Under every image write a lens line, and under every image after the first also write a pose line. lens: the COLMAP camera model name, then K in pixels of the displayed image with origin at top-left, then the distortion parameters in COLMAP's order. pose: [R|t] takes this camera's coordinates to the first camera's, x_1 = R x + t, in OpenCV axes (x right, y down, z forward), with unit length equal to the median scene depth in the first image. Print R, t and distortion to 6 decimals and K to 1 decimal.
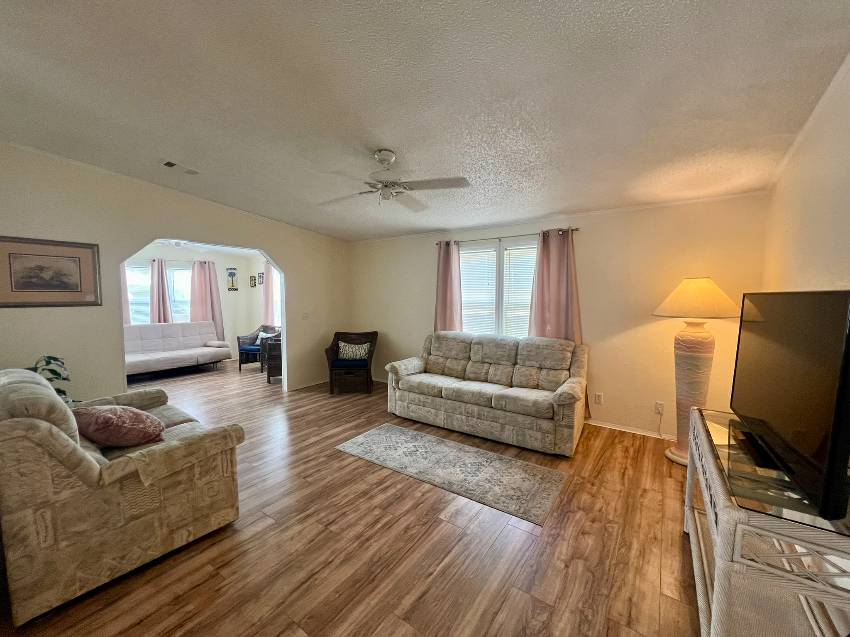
lens RADIAL K [[341.7, 0, 425.0], [0, 341.7, 318.5], [0, 0, 1]] dist [-0.000120, 0.000079]
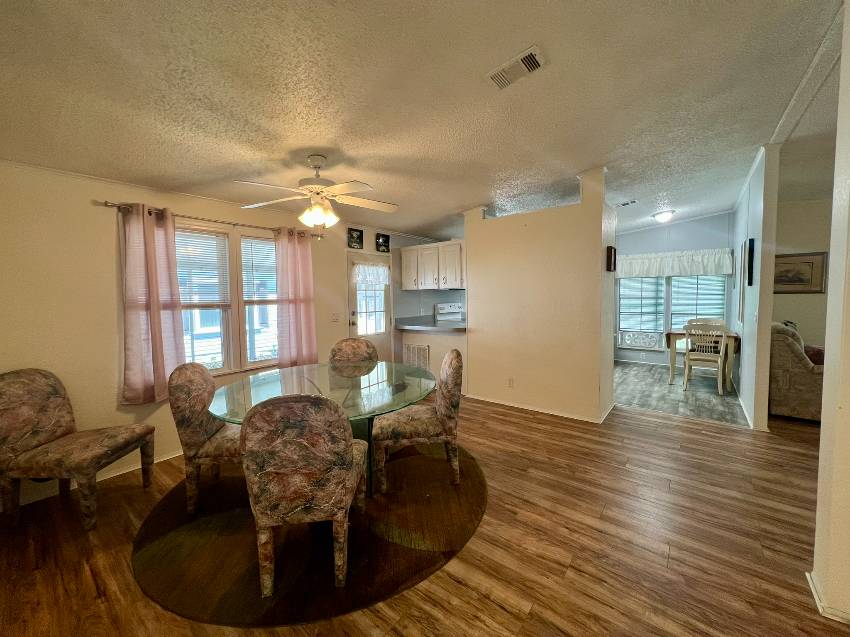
lens RADIAL K [[339.8, 0, 425.0], [0, 339.8, 318.5], [0, 0, 1]] dist [-0.001678, -0.000259]
pose [[-0.054754, 0.066697, -0.996270, 0.668781], [-0.051547, 0.996247, 0.069528, 0.064110], [0.997168, 0.055162, -0.051111, -0.697076]]
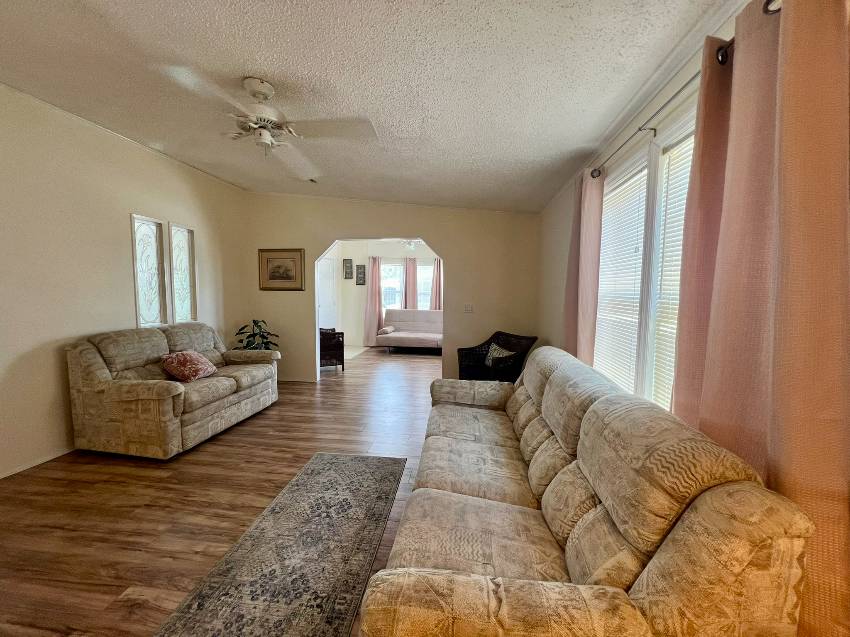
lens RADIAL K [[341.7, 0, 425.0], [0, 341.7, 318.5], [0, 0, 1]] dist [-0.000120, 0.000079]
pose [[0.465802, 0.077850, -0.881458, 0.625331], [-0.072670, 0.996123, 0.049575, -0.031268], [0.881900, 0.040963, 0.469654, 0.825866]]
